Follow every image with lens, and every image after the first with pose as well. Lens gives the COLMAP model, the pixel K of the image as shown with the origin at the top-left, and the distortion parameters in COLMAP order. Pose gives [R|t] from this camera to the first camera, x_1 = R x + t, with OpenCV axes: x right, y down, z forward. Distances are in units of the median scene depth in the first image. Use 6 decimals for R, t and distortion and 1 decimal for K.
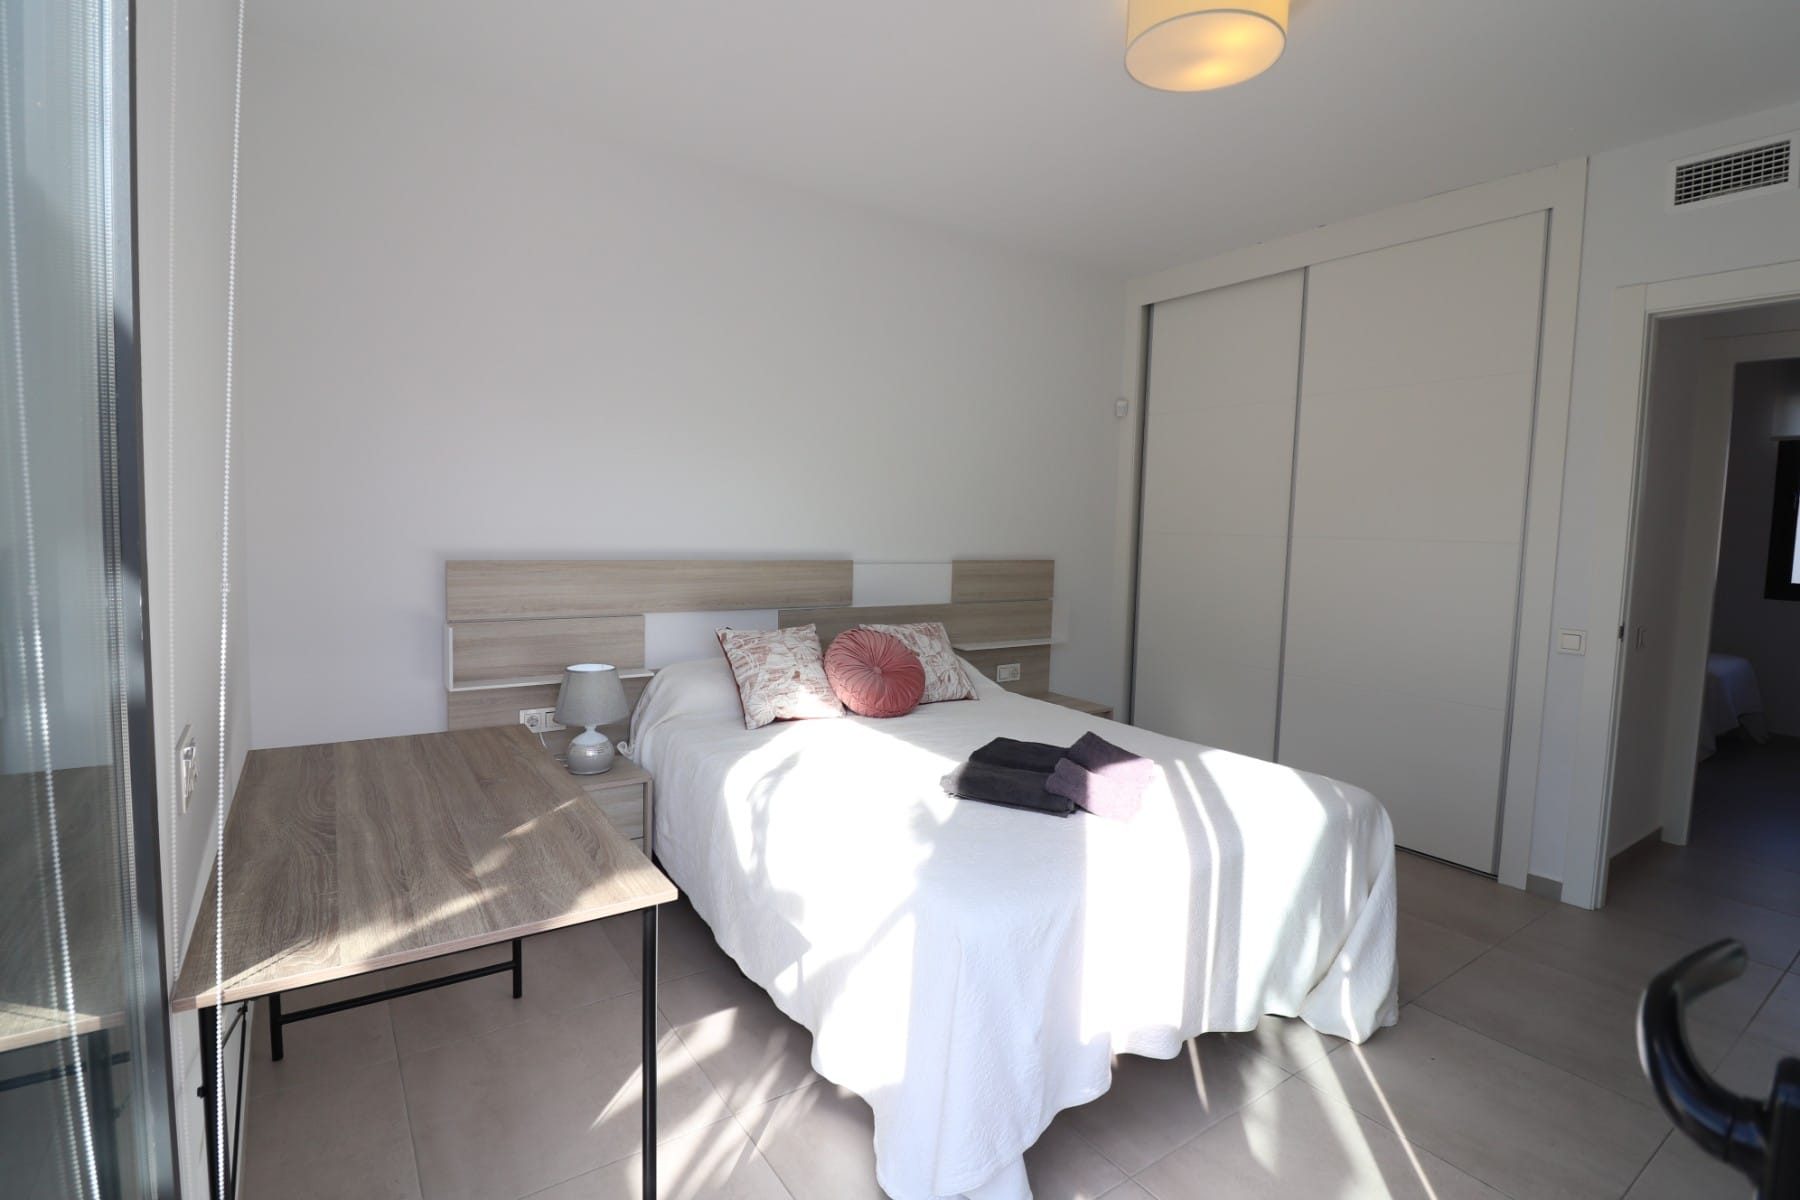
lens RADIAL K [[848.7, 0, 895.0], [0, 848.7, 590.4], [0, 0, 1]] dist [-0.009510, -0.004643]
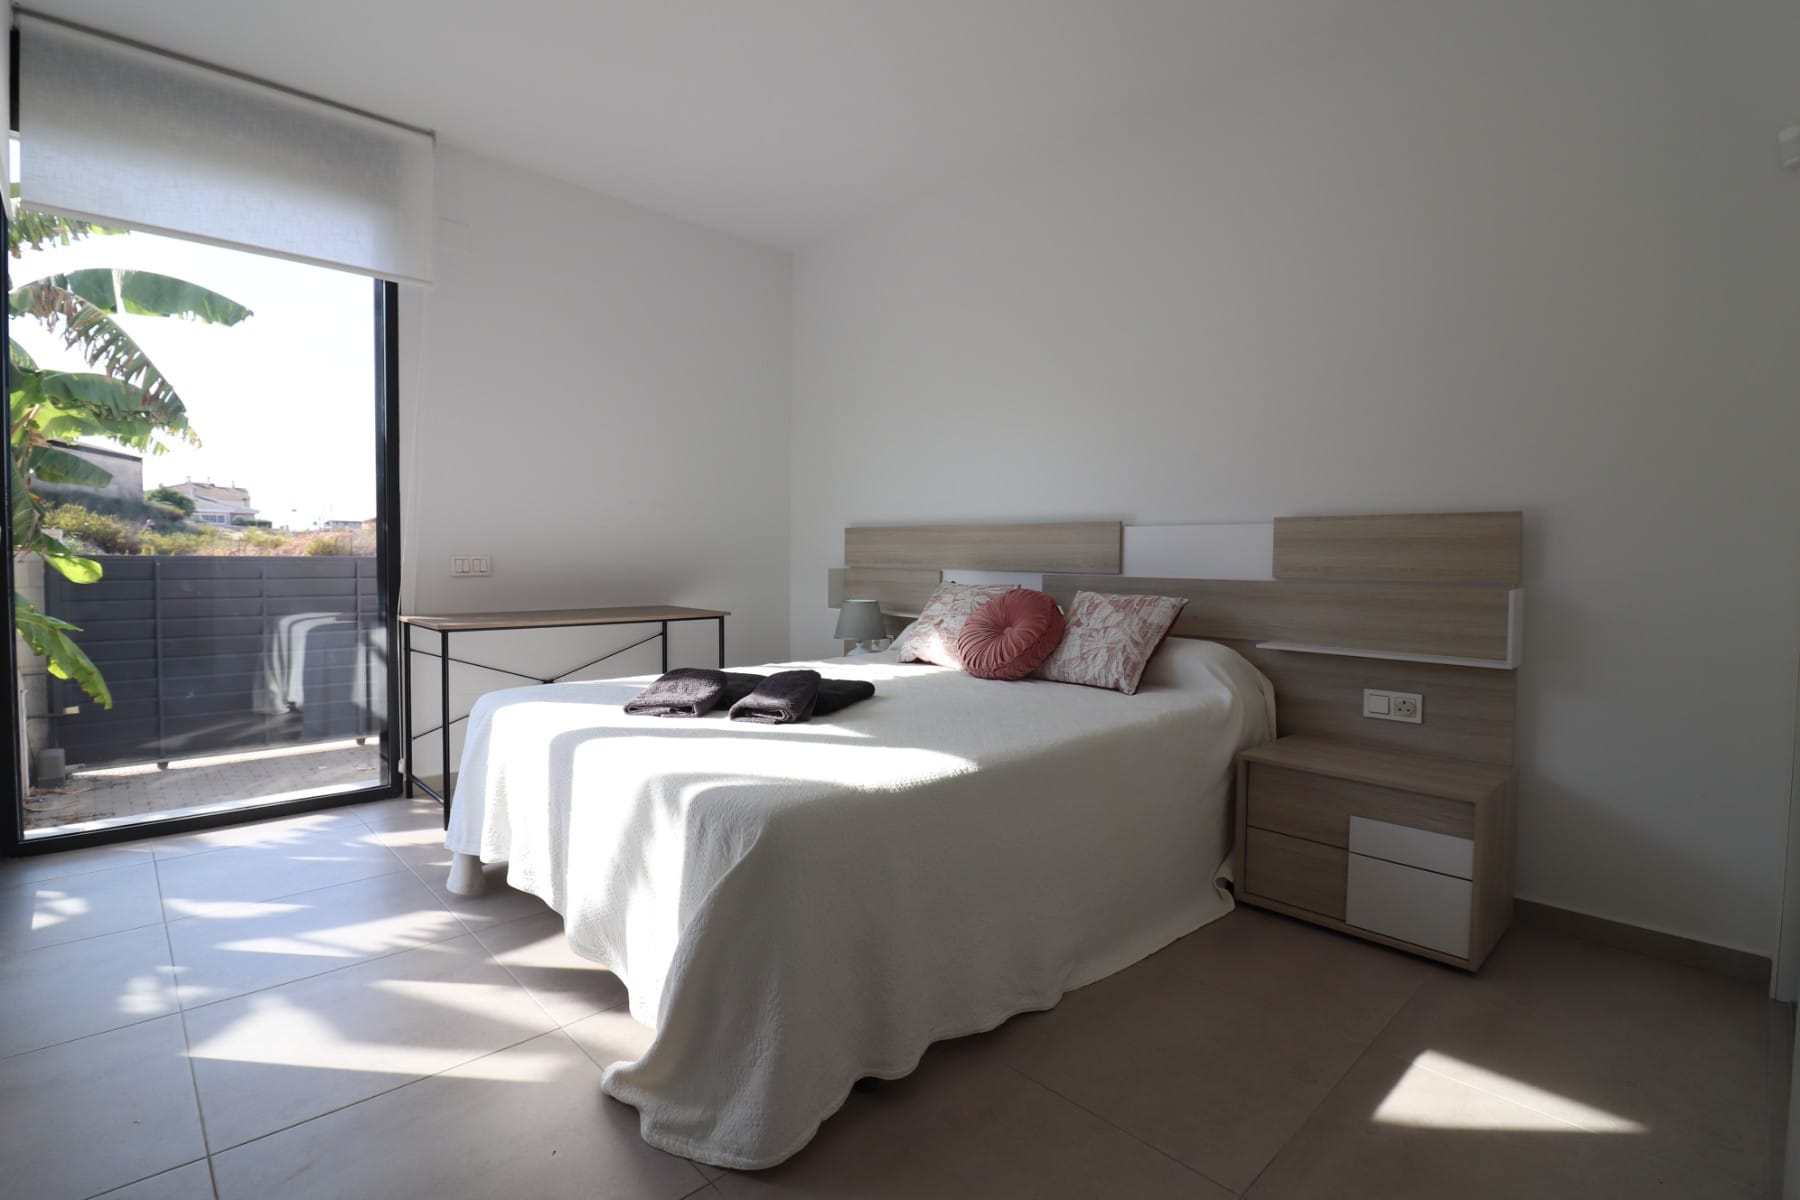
lens RADIAL K [[848.7, 0, 894.2], [0, 848.7, 591.3], [0, 0, 1]] dist [-0.009510, -0.004643]
pose [[0.152243, 0.016554, -0.988205, 0.848294], [-0.082341, 0.996596, 0.004009, 0.056143], [0.984907, 0.080759, 0.153087, 0.719441]]
